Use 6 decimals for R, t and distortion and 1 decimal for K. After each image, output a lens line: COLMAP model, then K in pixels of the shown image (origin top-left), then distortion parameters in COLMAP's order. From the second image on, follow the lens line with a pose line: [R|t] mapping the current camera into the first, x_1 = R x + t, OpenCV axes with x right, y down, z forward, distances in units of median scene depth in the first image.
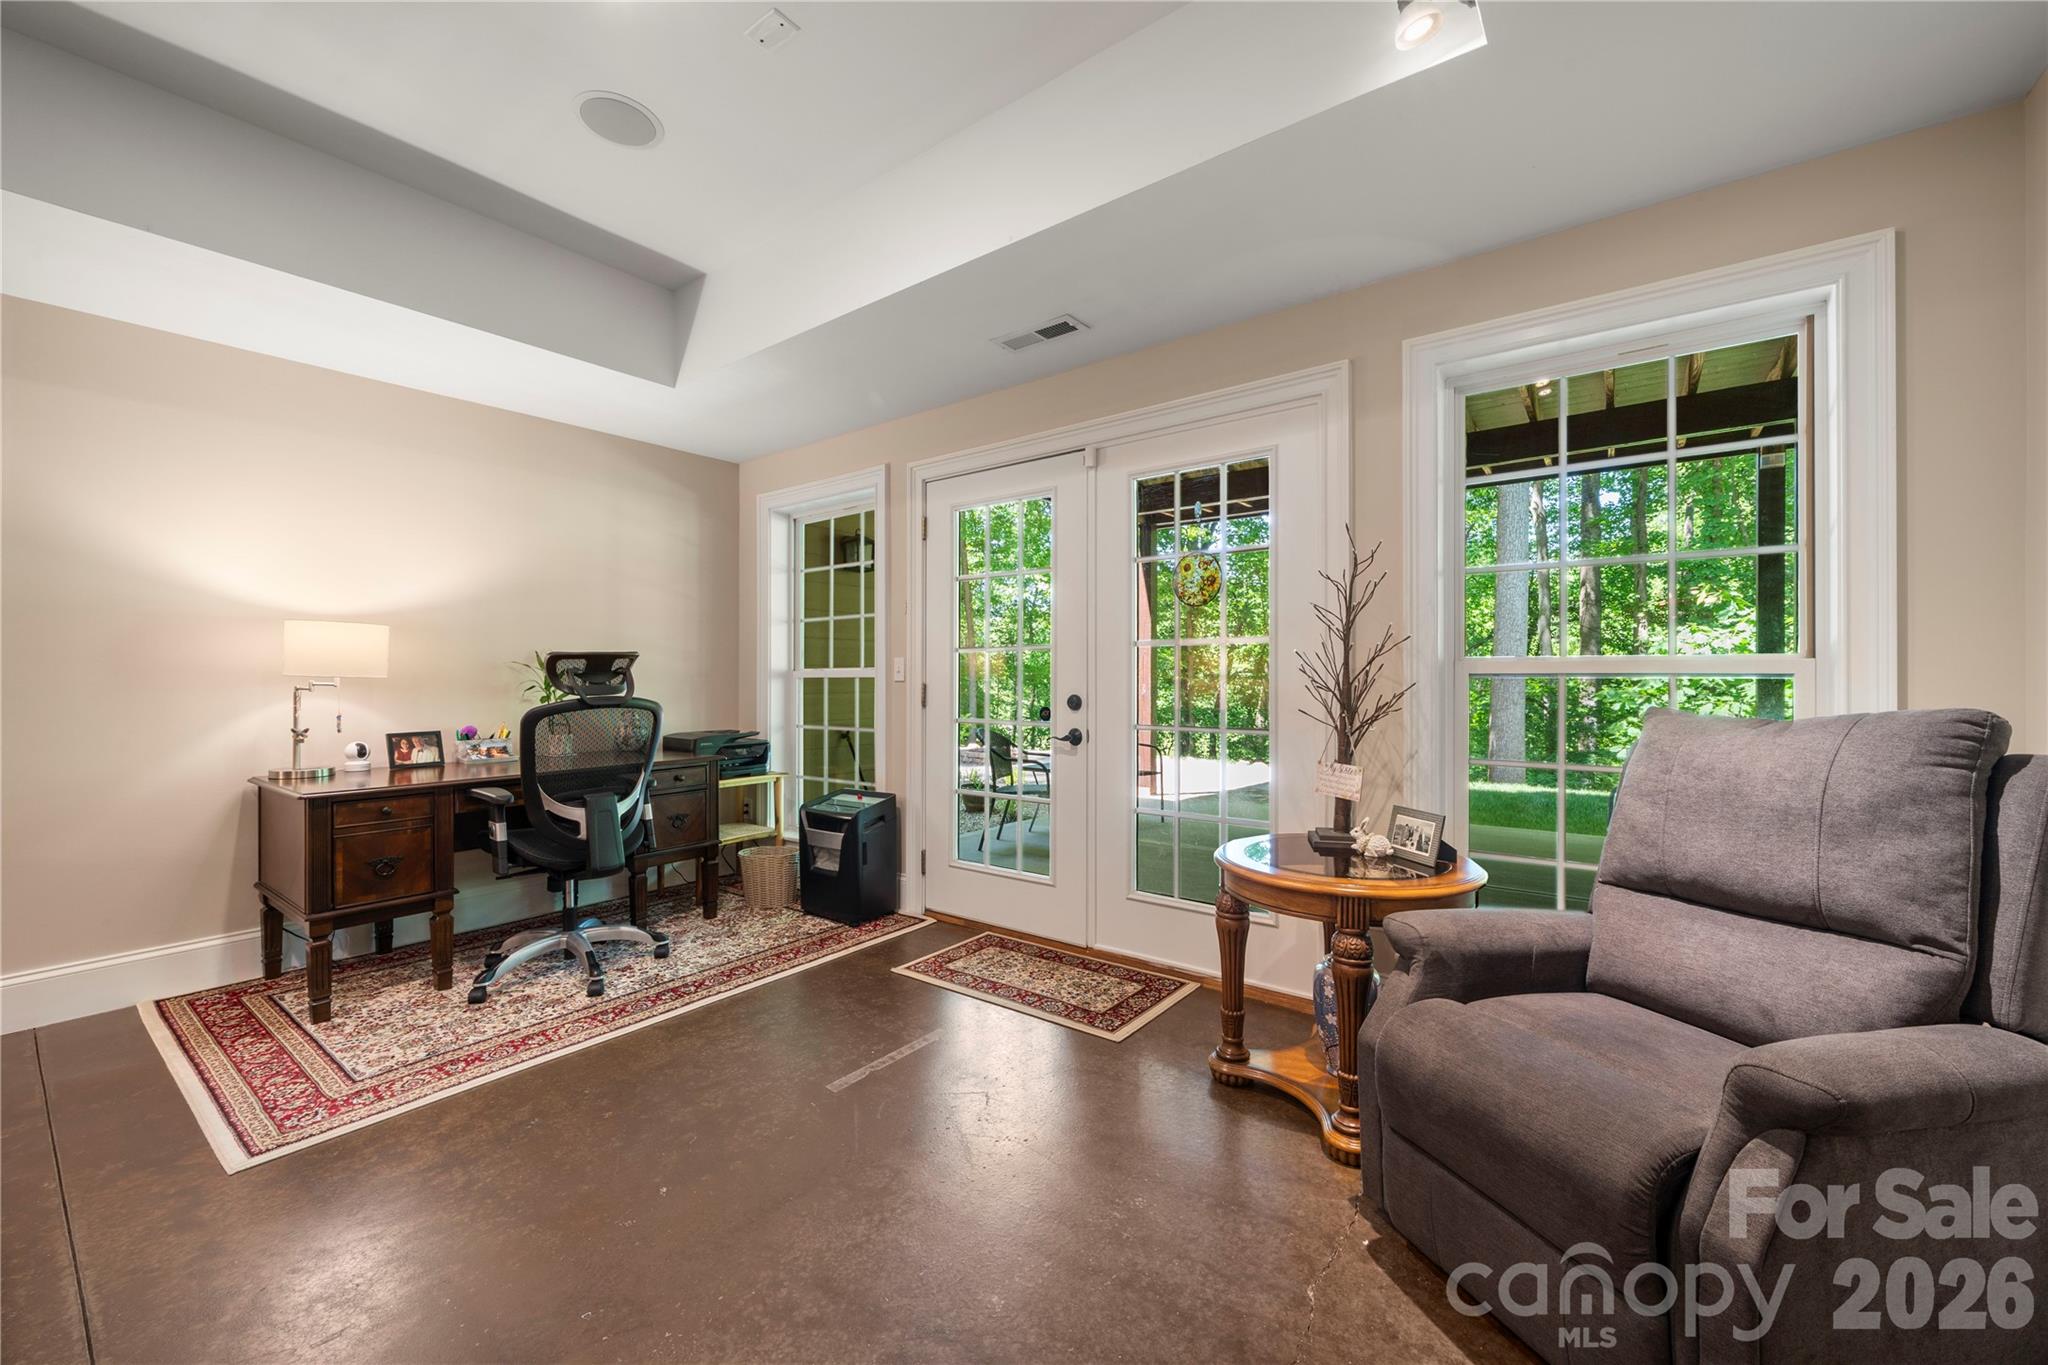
lens RADIAL K [[798.6, 0, 1020.2], [0, 798.6, 681.3], [0, 0, 1]] dist [-0.003574, -0.000257]
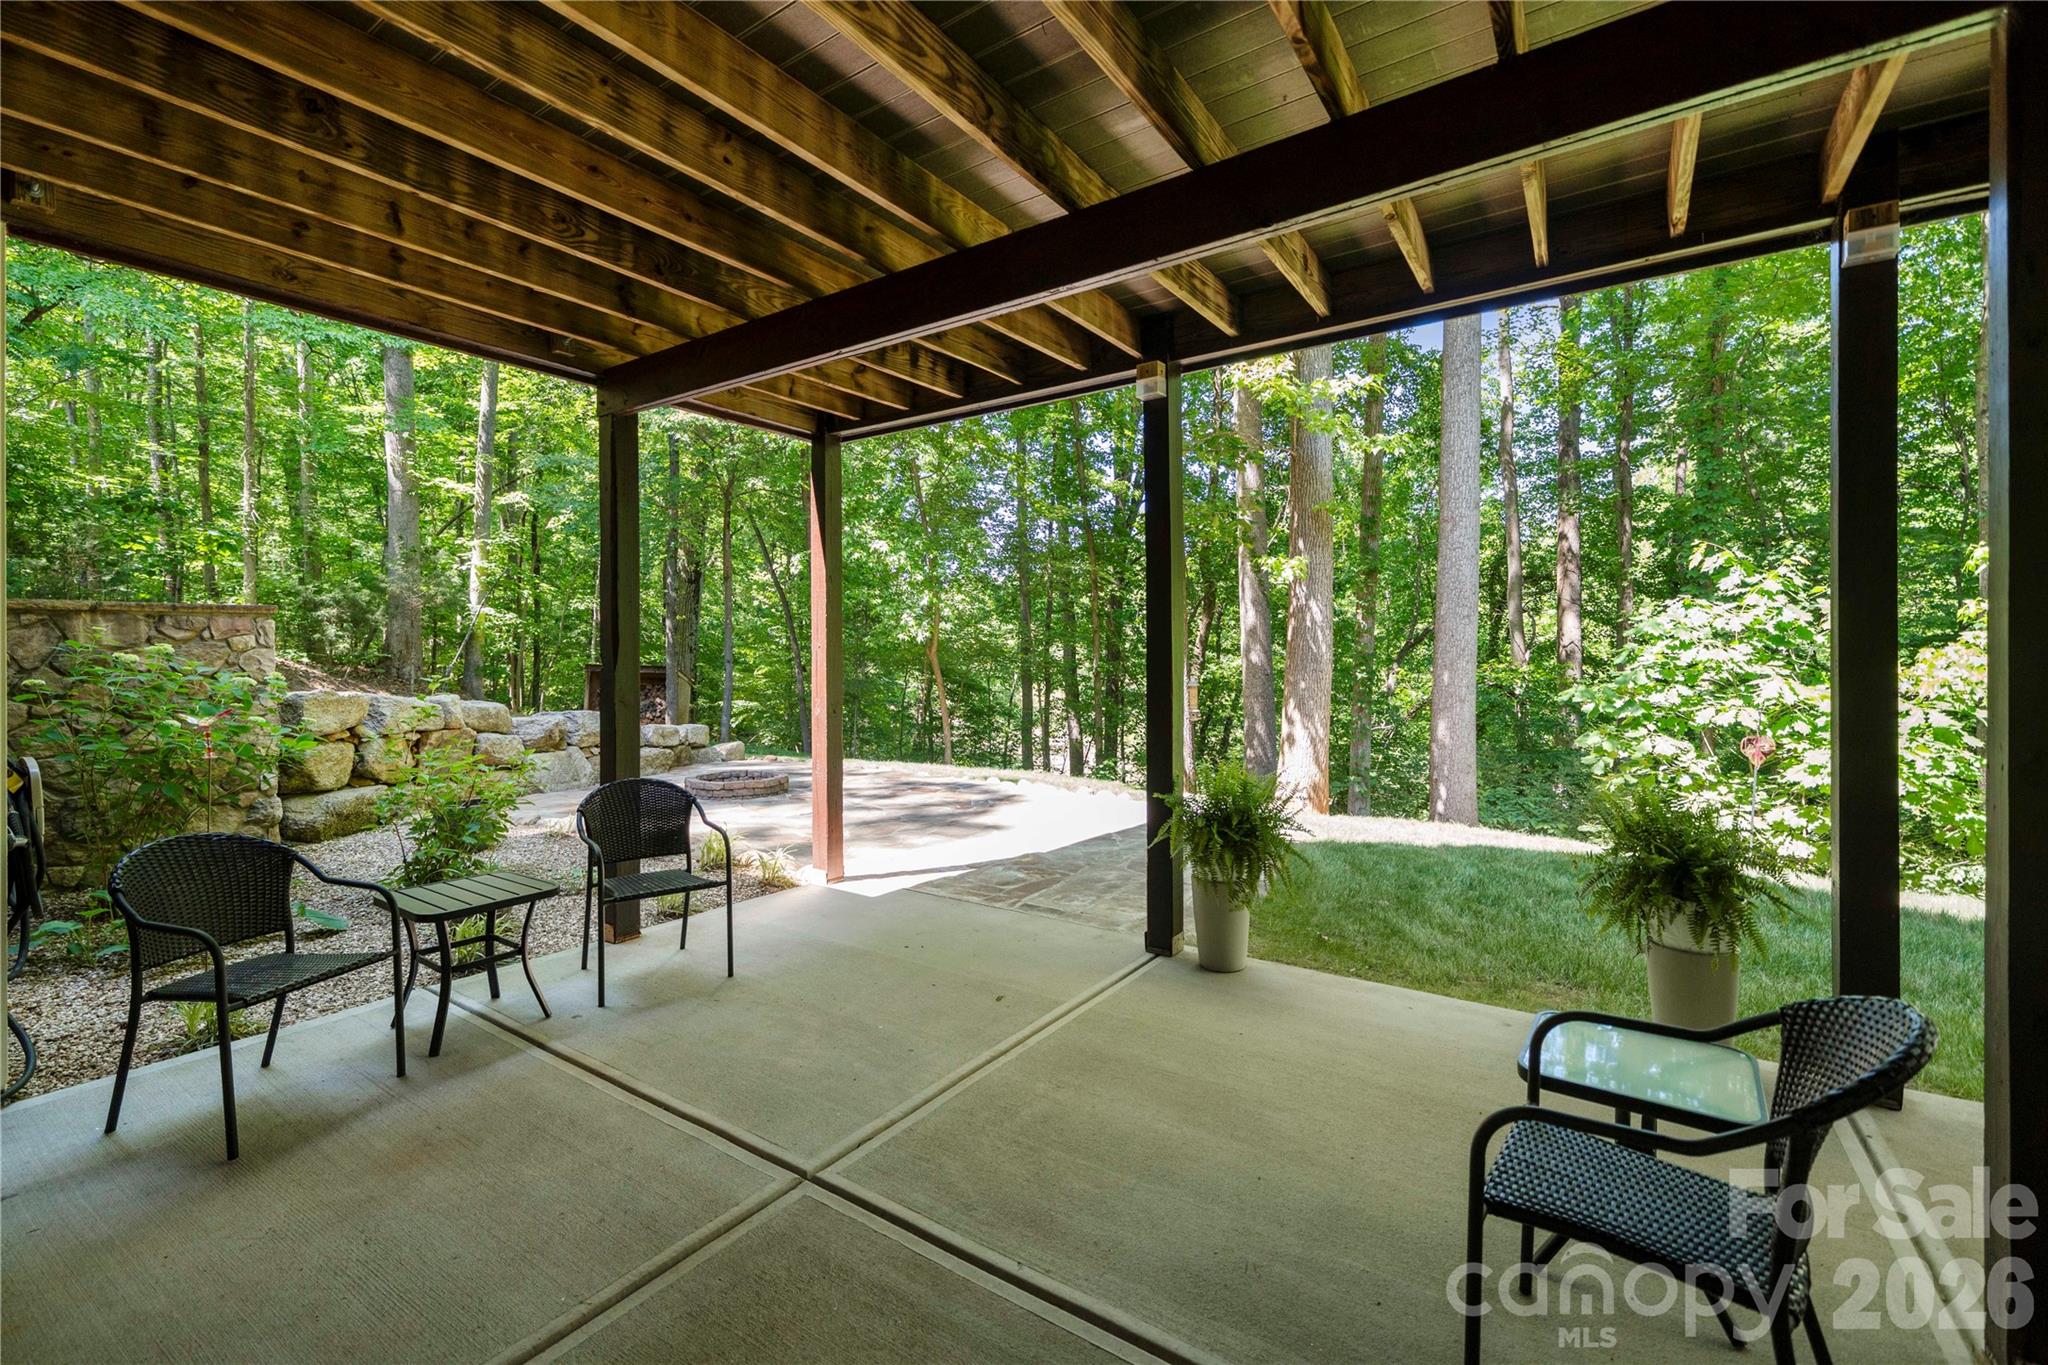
lens RADIAL K [[865.9, 0, 1027.0], [0, 865.9, 665.0], [0, 0, 1]] dist [-0.000111, -0.000253]
pose [[0.998674, -0.011626, 0.050156, 0.245611], [0.011364, 0.999920, 0.005510, -0.024488], [-0.050216, -0.004933, 0.998726, 0.291091]]
